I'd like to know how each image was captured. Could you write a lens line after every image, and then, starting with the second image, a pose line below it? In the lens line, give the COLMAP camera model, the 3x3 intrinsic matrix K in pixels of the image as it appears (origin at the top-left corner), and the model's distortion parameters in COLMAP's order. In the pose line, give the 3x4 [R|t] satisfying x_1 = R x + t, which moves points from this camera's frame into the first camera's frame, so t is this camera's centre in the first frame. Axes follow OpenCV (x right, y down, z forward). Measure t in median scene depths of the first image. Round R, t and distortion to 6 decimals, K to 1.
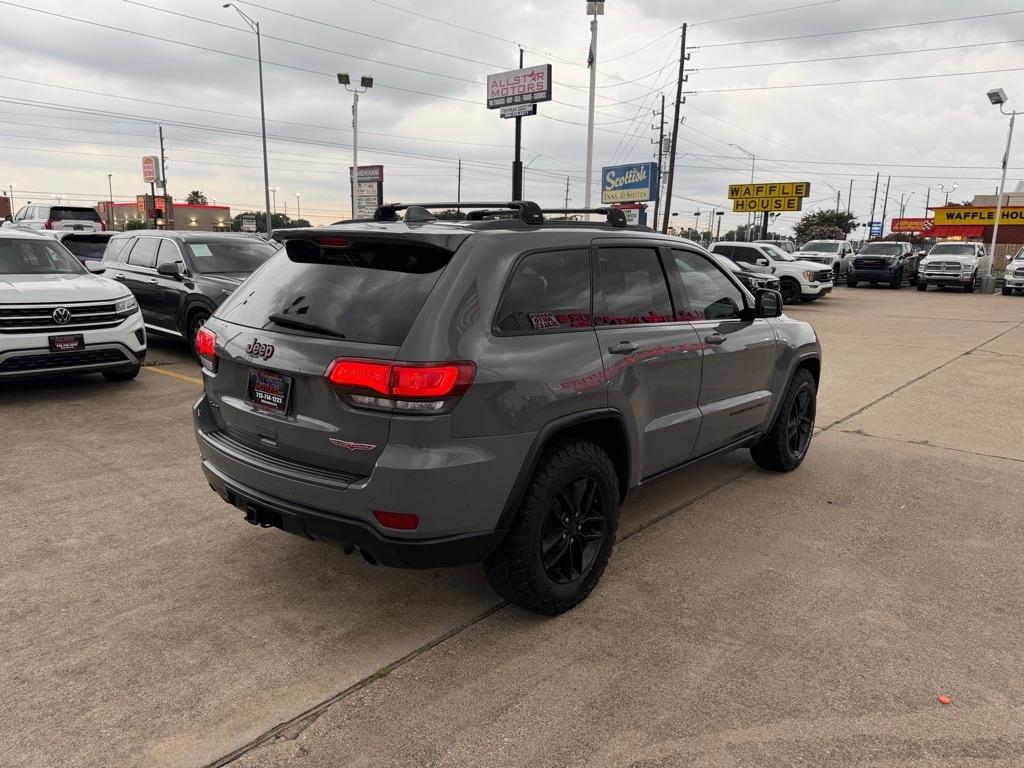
lens RADIAL K [[726.1, 0, 515.8], [0, 726.1, 386.6], [0, 0, 1]] dist [0.037628, -0.044976]
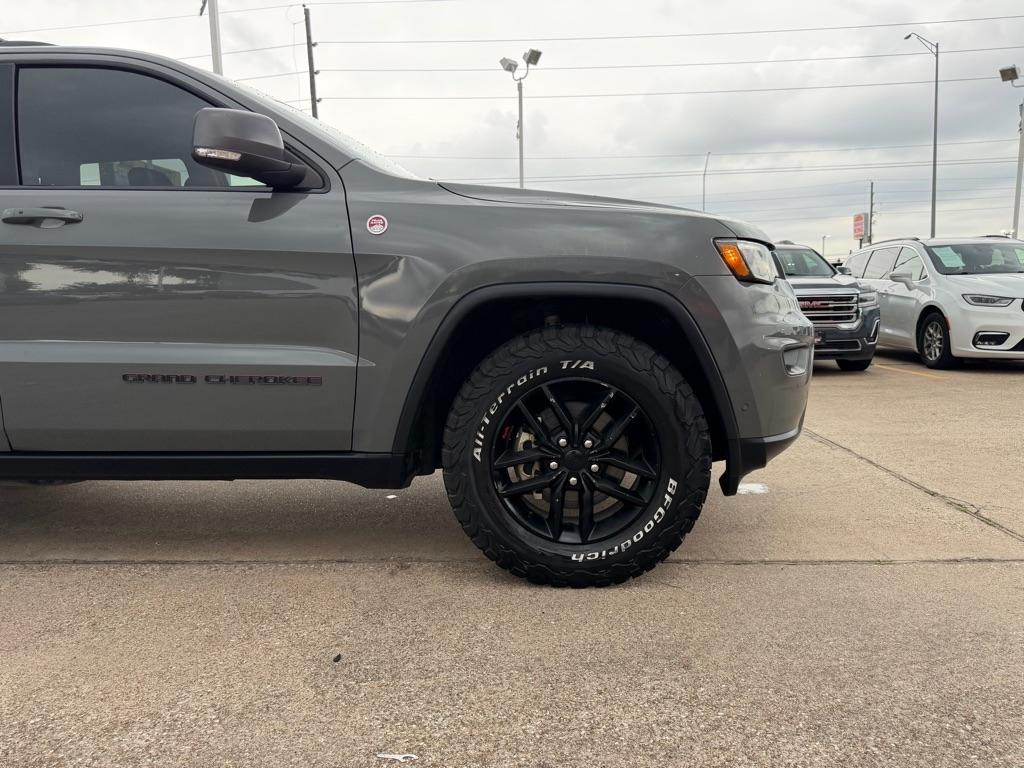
lens RADIAL K [[726.1, 0, 507.8], [0, 726.1, 391.1], [0, 0, 1]] dist [0.037628, -0.044976]
pose [[0.585626, 0.054347, -0.808757, 0.878042], [-0.116012, 0.993098, -0.017270, 0.026810], [0.802236, 0.103939, 0.587889, 0.962751]]
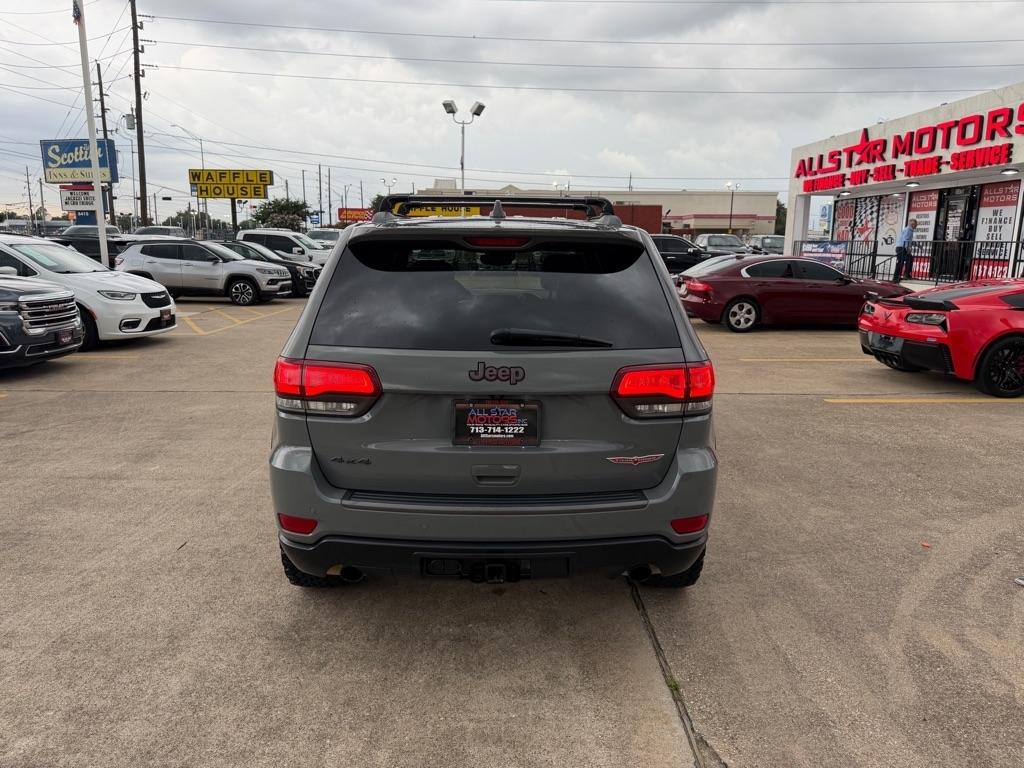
lens RADIAL K [[726.1, 0, 514.7], [0, 726.1, 384.6], [0, 0, 1]] dist [0.037628, -0.044976]
pose [[0.753057, -0.140385, 0.642804, -0.610922], [0.131217, 0.989391, 0.062354, -0.061647], [-0.644738, 0.037390, 0.763489, 0.251796]]
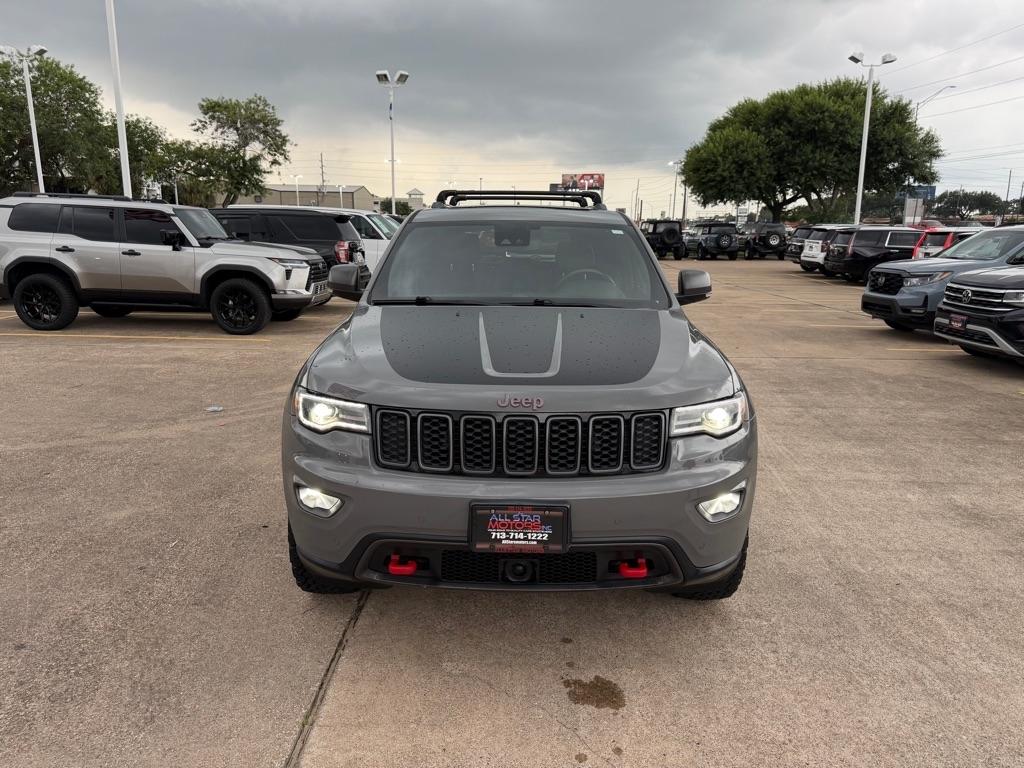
lens RADIAL K [[726.1, 0, 513.3], [0, 726.1, 382.9], [0, 0, 1]] dist [0.037628, -0.044976]
pose [[-0.769180, 0.104573, -0.630418, 0.819642], [-0.150379, 0.929195, 0.337614, -0.354573], [0.621087, 0.354487, -0.698992, 1.935587]]
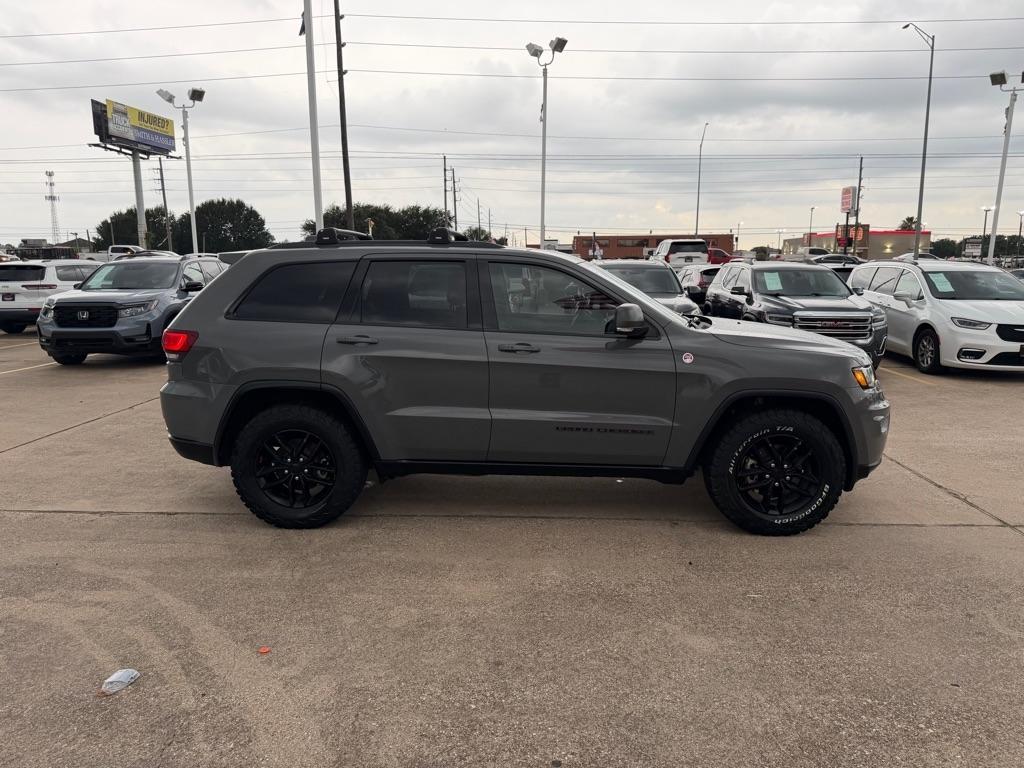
lens RADIAL K [[725.2, 0, 513.9], [0, 725.2, 389.6], [0, 0, 1]] dist [0.030129, -0.038437]
pose [[0.610562, 0.114343, -0.783670, 1.064675], [-0.139928, 0.989530, 0.035360, -0.041828], [0.779509, 0.088068, 0.620170, 0.363007]]
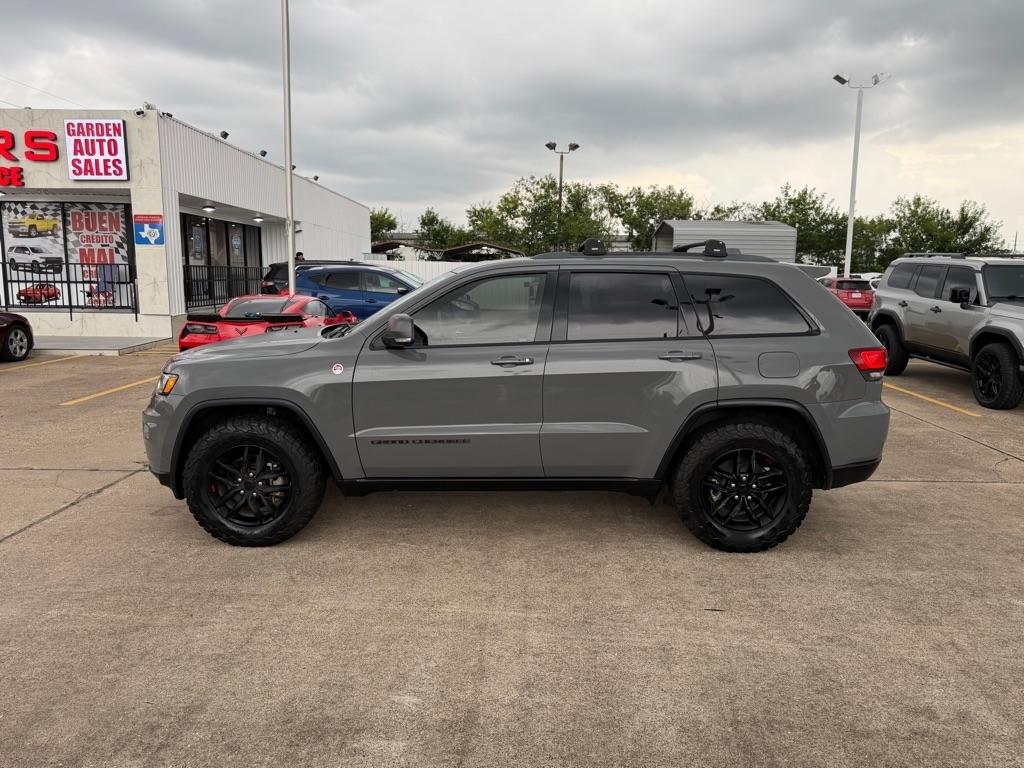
lens RADIAL K [[726.1, 0, 517.4], [0, 726.1, 376.1], [0, 0, 1]] dist [0.037628, -0.044976]
pose [[-0.630541, -0.137328, 0.763910, -0.826029], [0.125715, 0.953156, 0.275116, -0.376720], [-0.765907, 0.269507, -0.583740, 1.840274]]
